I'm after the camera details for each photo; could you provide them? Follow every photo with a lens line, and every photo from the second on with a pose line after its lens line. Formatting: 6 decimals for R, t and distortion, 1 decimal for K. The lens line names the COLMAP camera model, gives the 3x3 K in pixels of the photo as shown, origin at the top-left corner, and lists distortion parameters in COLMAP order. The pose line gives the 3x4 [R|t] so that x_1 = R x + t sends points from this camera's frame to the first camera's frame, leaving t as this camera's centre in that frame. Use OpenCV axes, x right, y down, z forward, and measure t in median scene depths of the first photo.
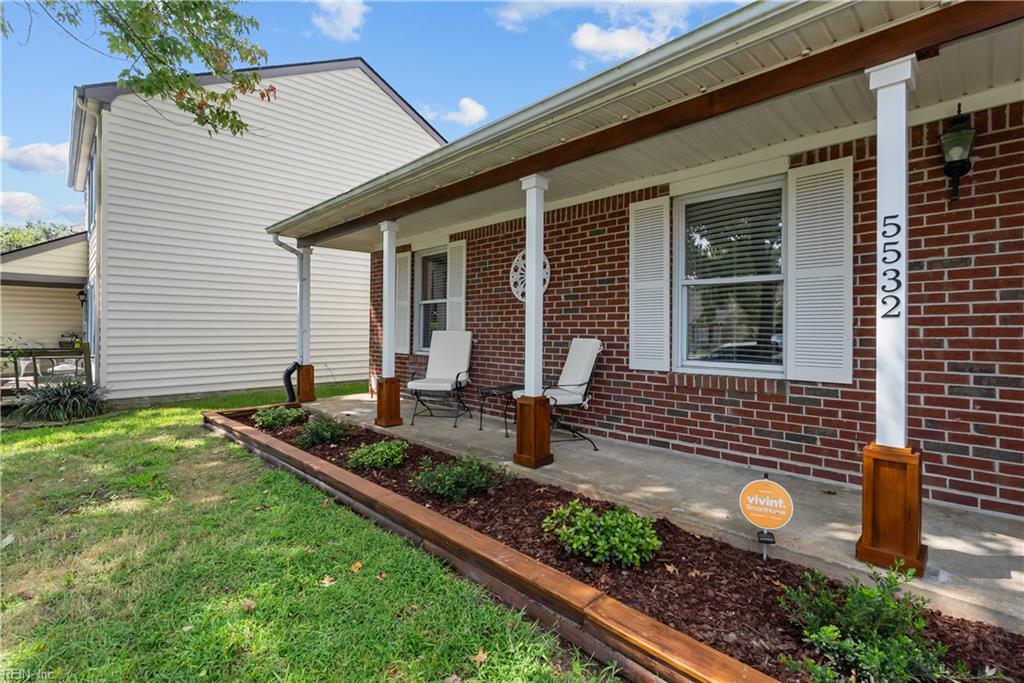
lens RADIAL K [[482.6, 0, 511.4], [0, 482.6, 335.5], [0, 0, 1]] dist [-0.015698, 0.000113]
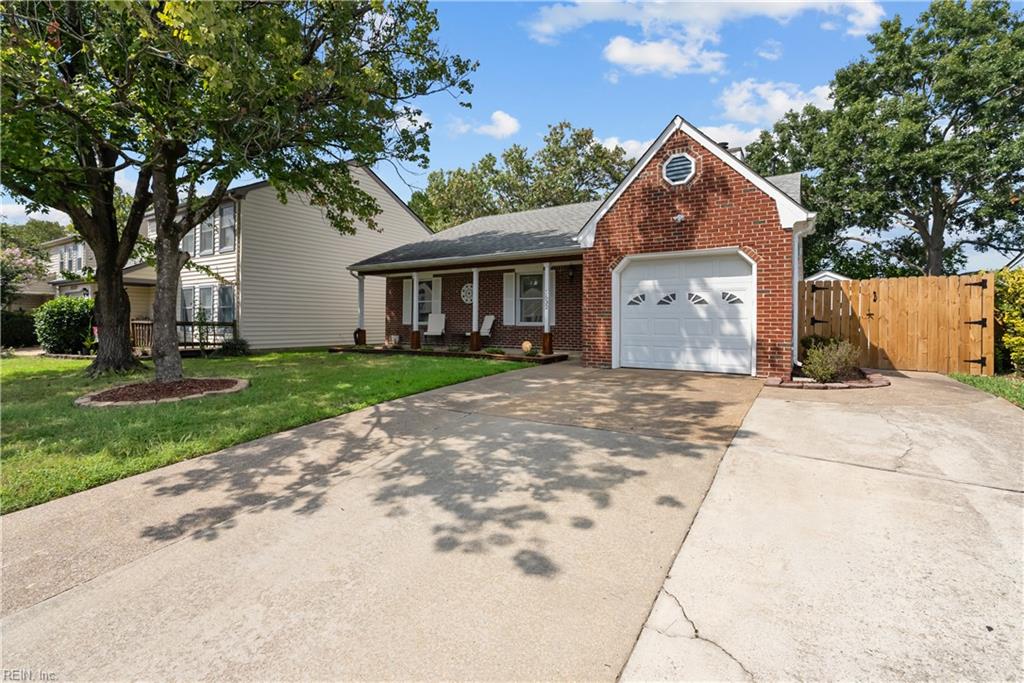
lens RADIAL K [[482.6, 0, 512.7], [0, 482.6, 338.1], [0, 0, 1]] dist [-0.015698, 0.000113]
pose [[0.976075, -0.005332, 0.217368, -0.384944], [-0.000023, 0.999697, 0.024624, 0.076222], [-0.217434, -0.024040, 0.975779, -2.109192]]
